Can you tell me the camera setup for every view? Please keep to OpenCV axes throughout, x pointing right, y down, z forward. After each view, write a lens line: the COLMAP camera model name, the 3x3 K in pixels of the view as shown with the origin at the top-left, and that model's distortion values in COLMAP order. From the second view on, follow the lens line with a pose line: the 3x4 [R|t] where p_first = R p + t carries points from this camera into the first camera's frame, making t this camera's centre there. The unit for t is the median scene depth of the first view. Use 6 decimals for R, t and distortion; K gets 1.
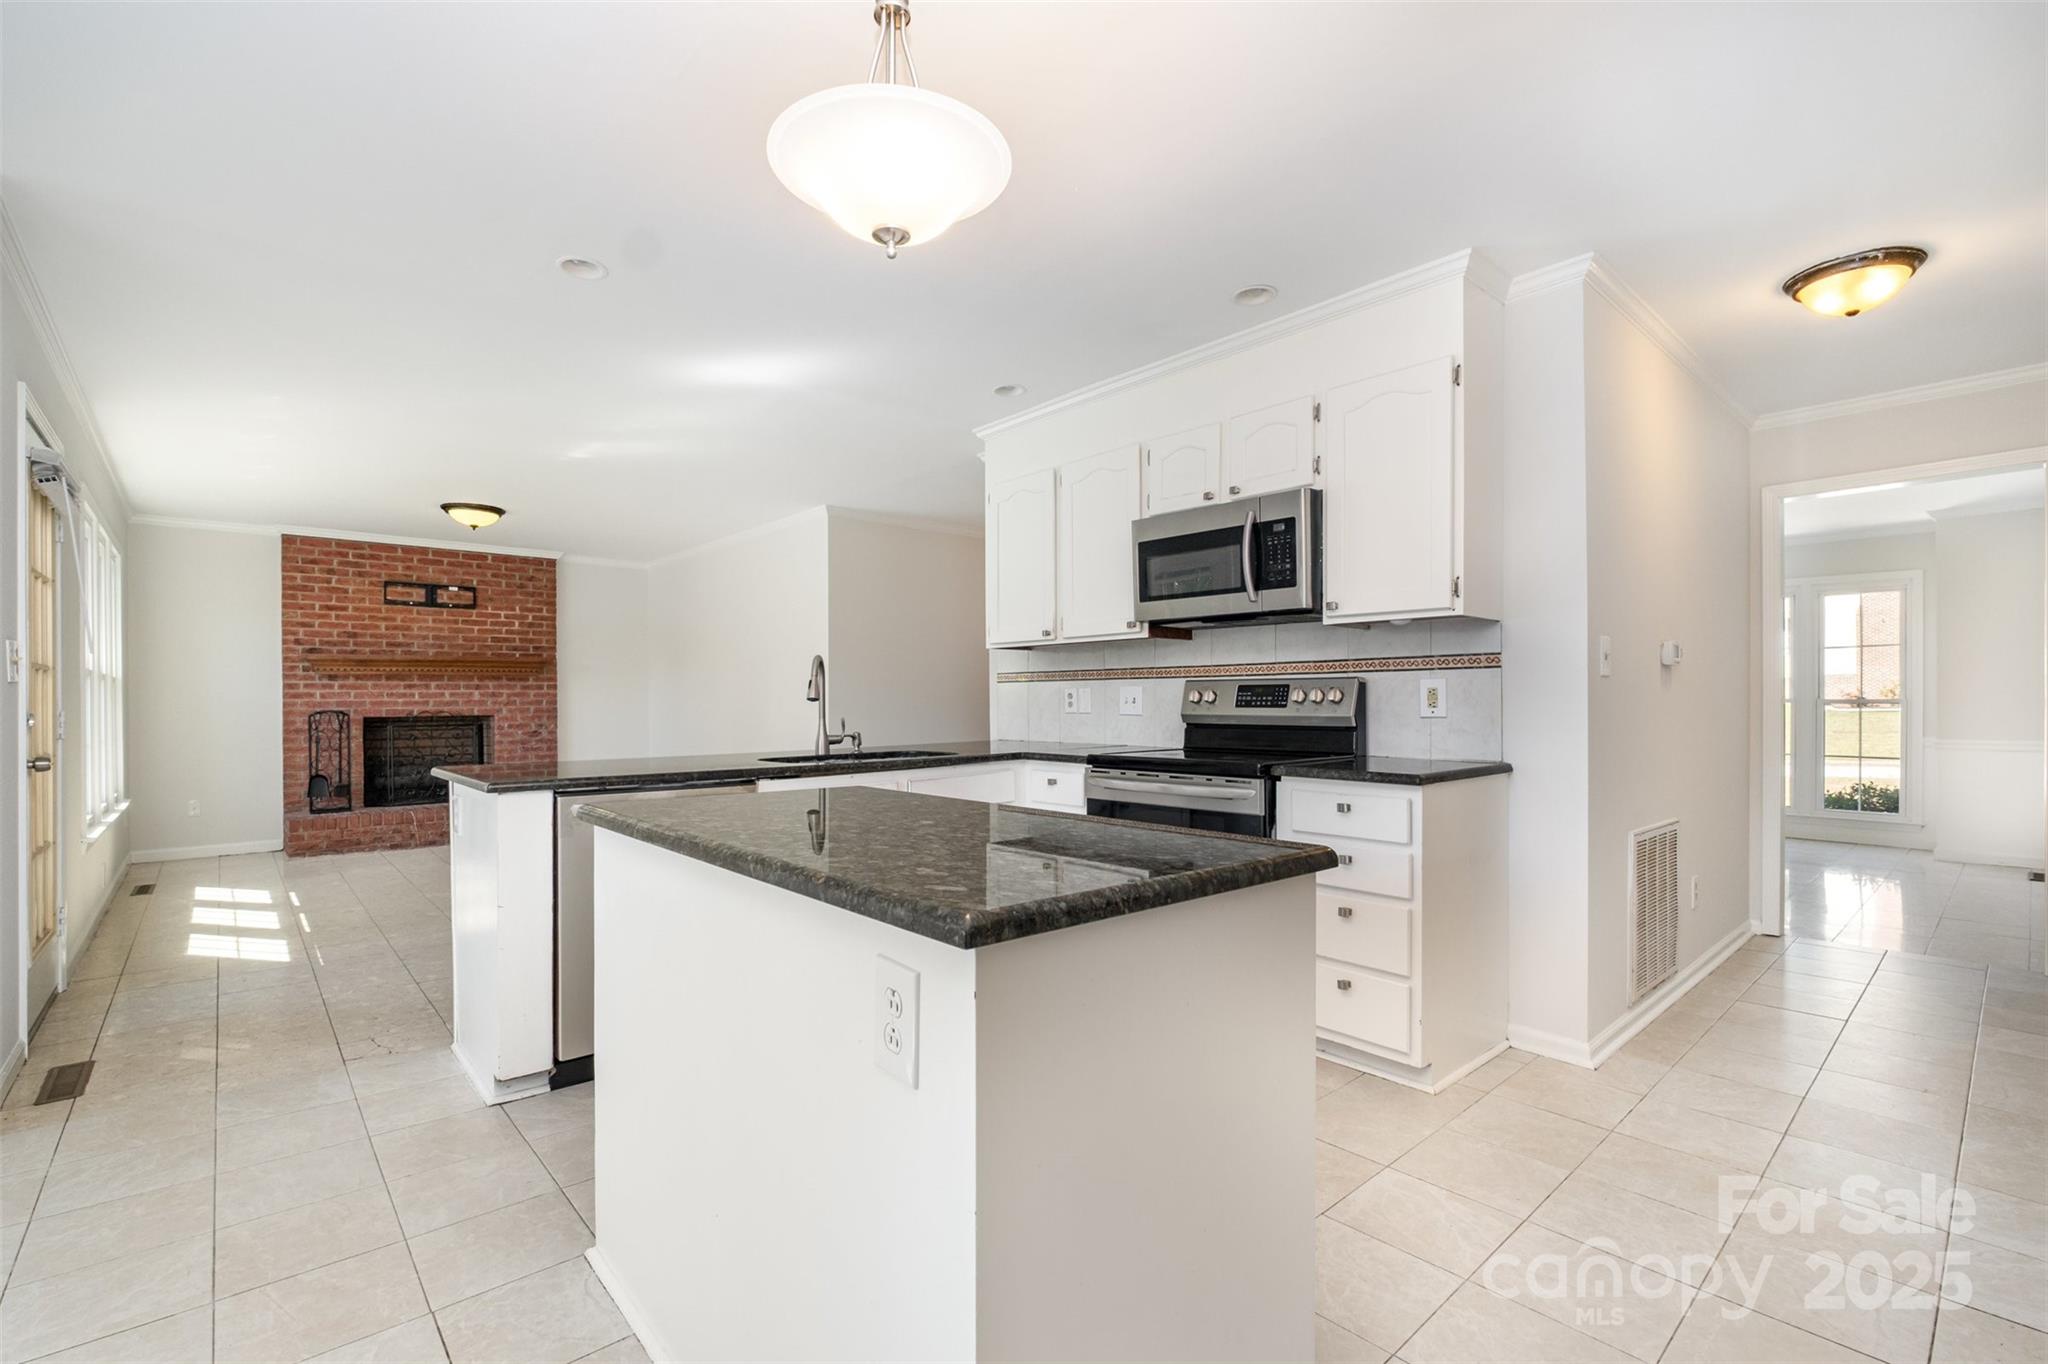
lens RADIAL K [[894.2, 0, 1009.5], [0, 894.2, 710.6], [0, 0, 1]] dist [-0.007436, -0.000083]
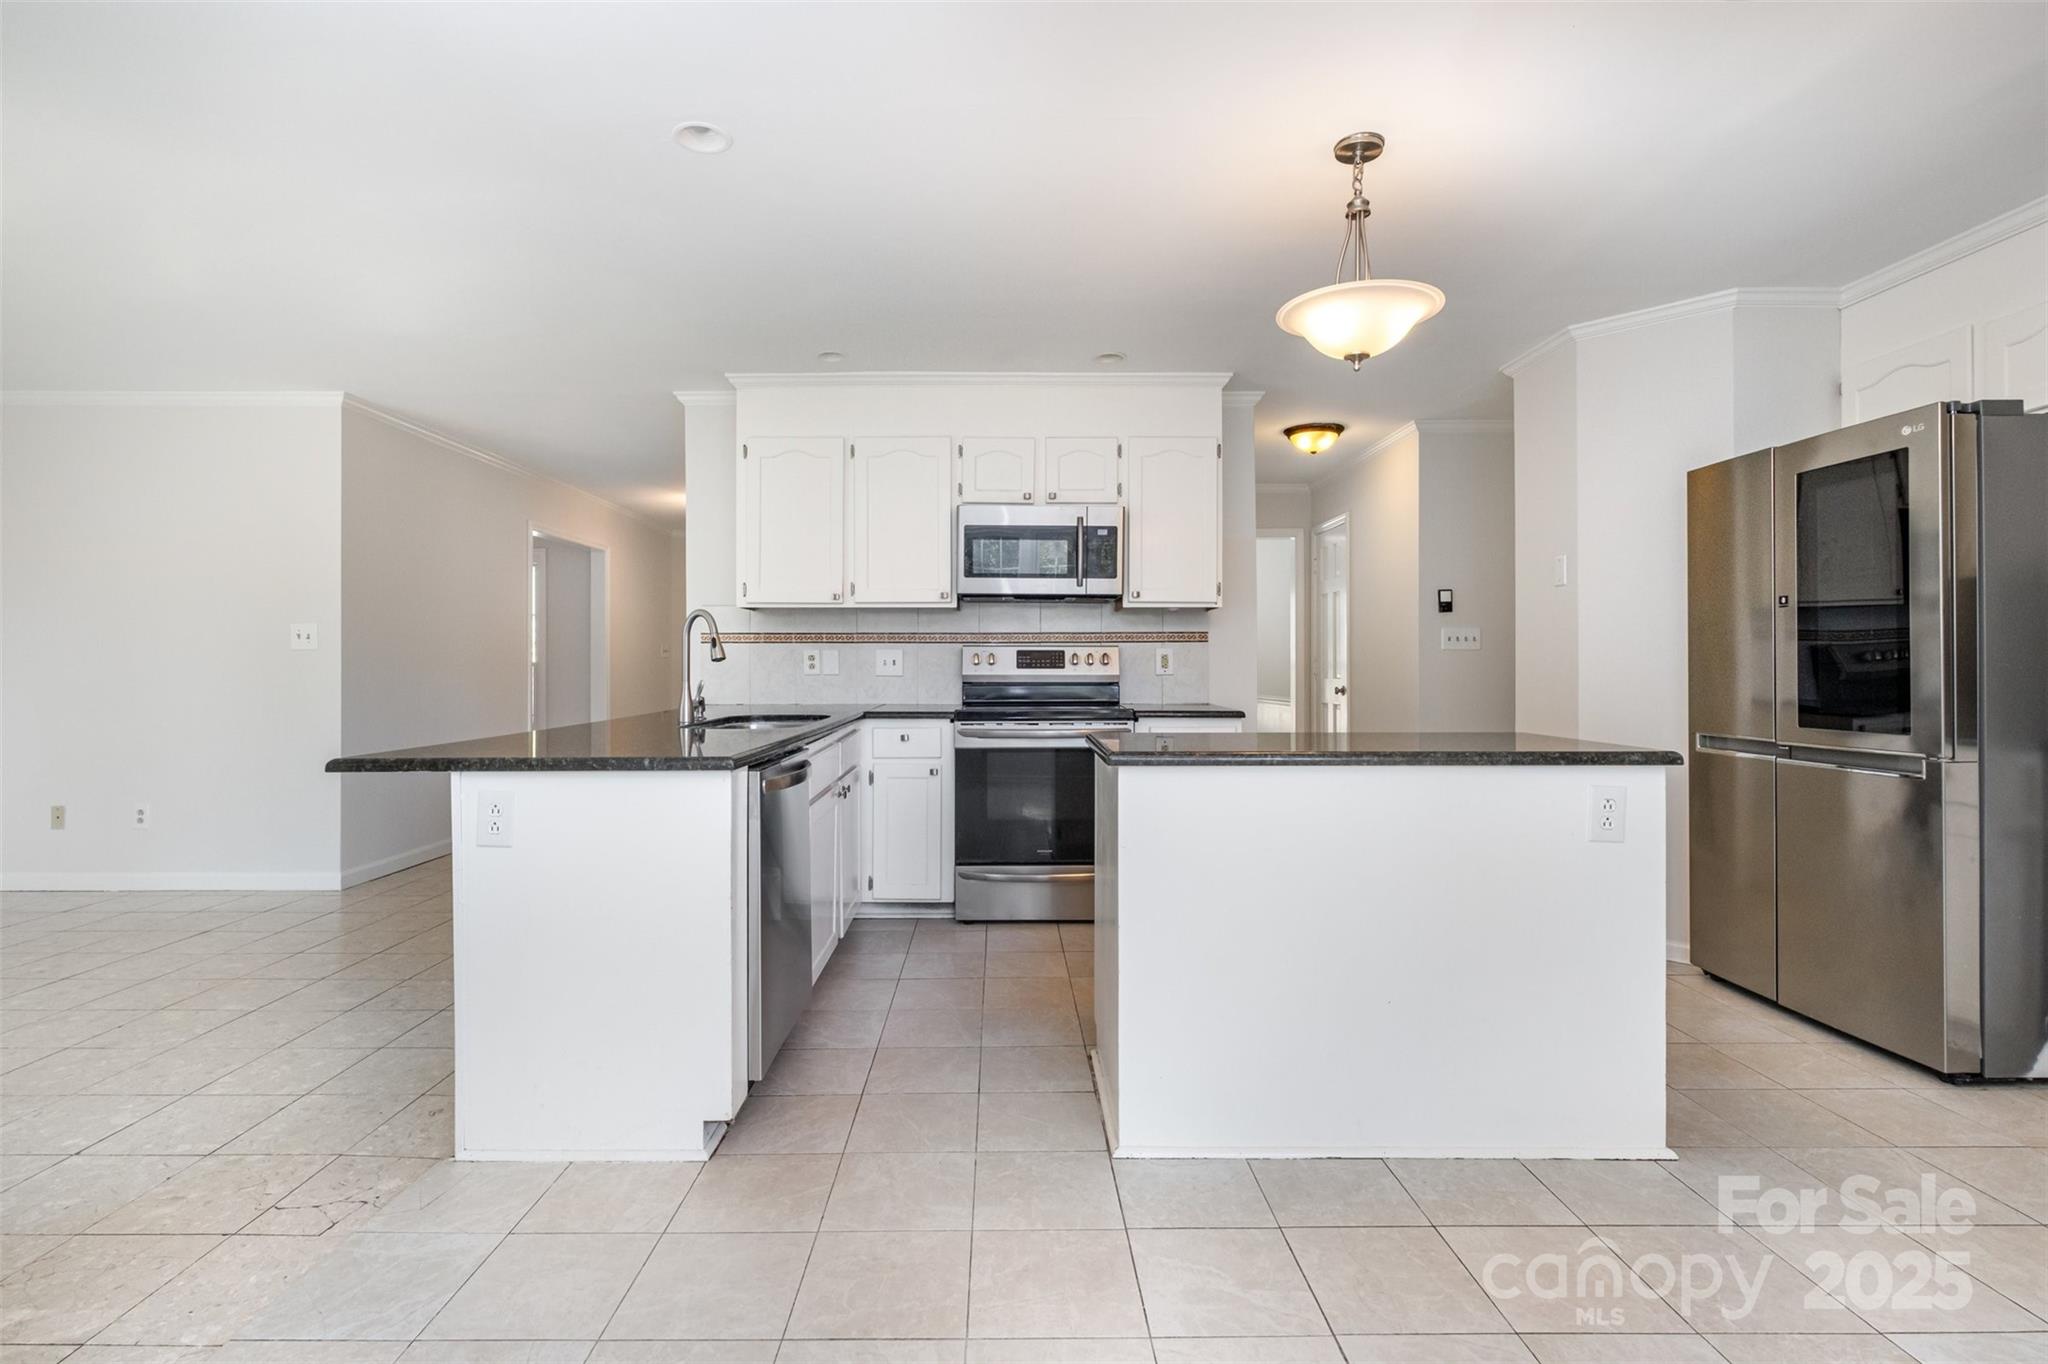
lens RADIAL K [[939.9, 0, 1003.8], [0, 939.9, 672.3], [0, 0, 1]] dist [-0.013696, 0.000177]
pose [[0.654163, -0.002793, 0.756348, -0.379724], [0.006062, 0.999980, -0.001551, 0.001896], [-0.756329, 0.005599, 0.654167, 0.087660]]
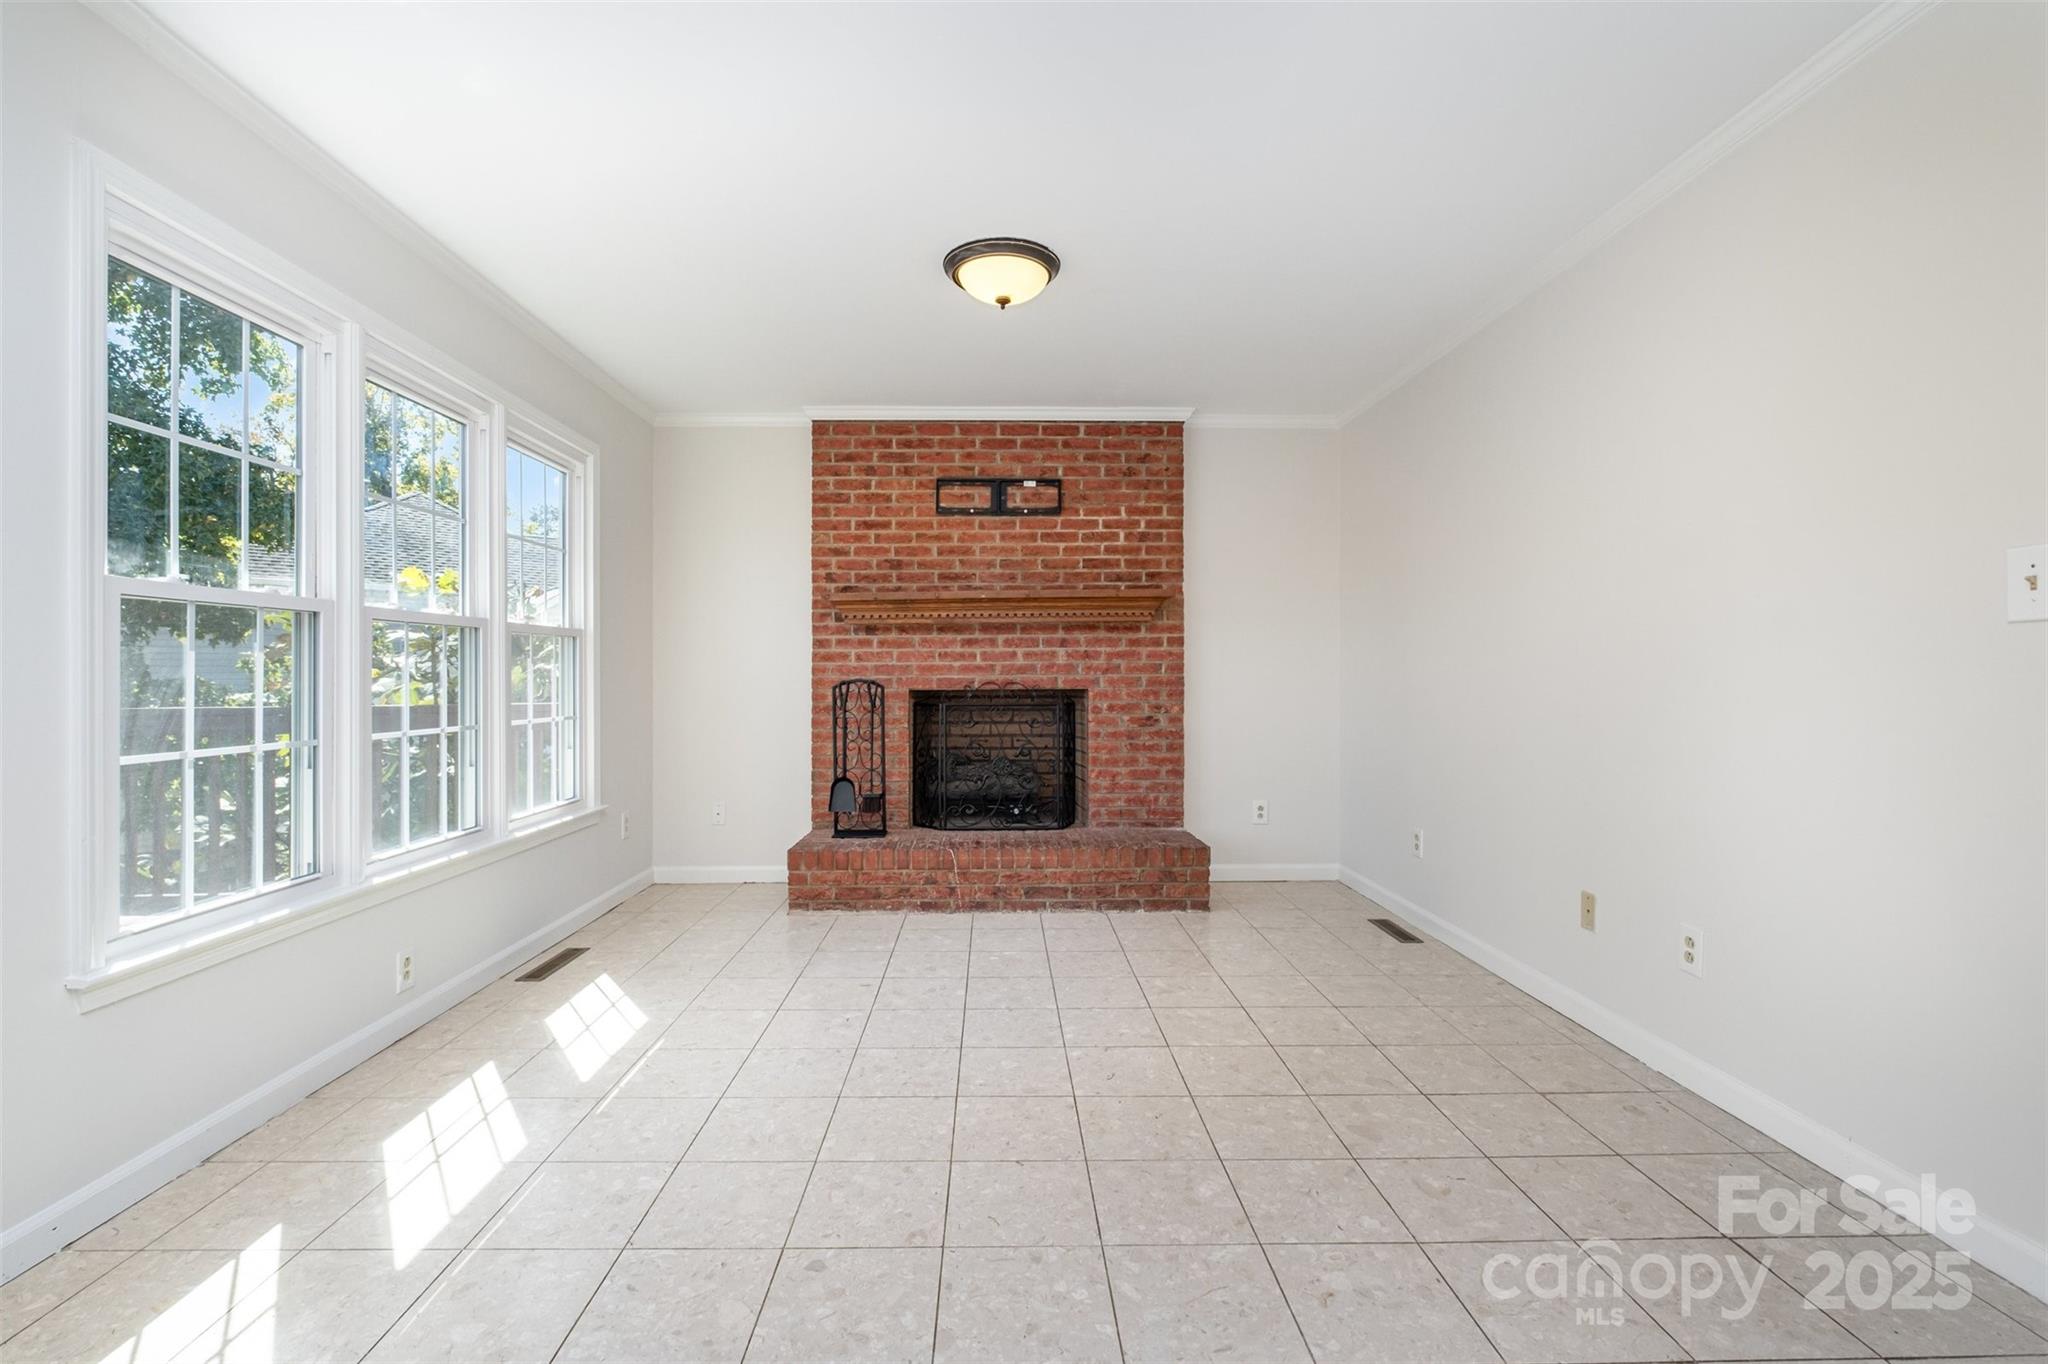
lens RADIAL K [[894.2, 0, 1005.3], [0, 894.2, 673.1], [0, 0, 1]] dist [-0.007436, -0.000083]
pose [[0.757499, 0.000159, -0.652836, -0.255395], [-0.008282, 0.999922, -0.009366, 0.000399], [0.652784, 0.012501, 0.757441, 0.573815]]
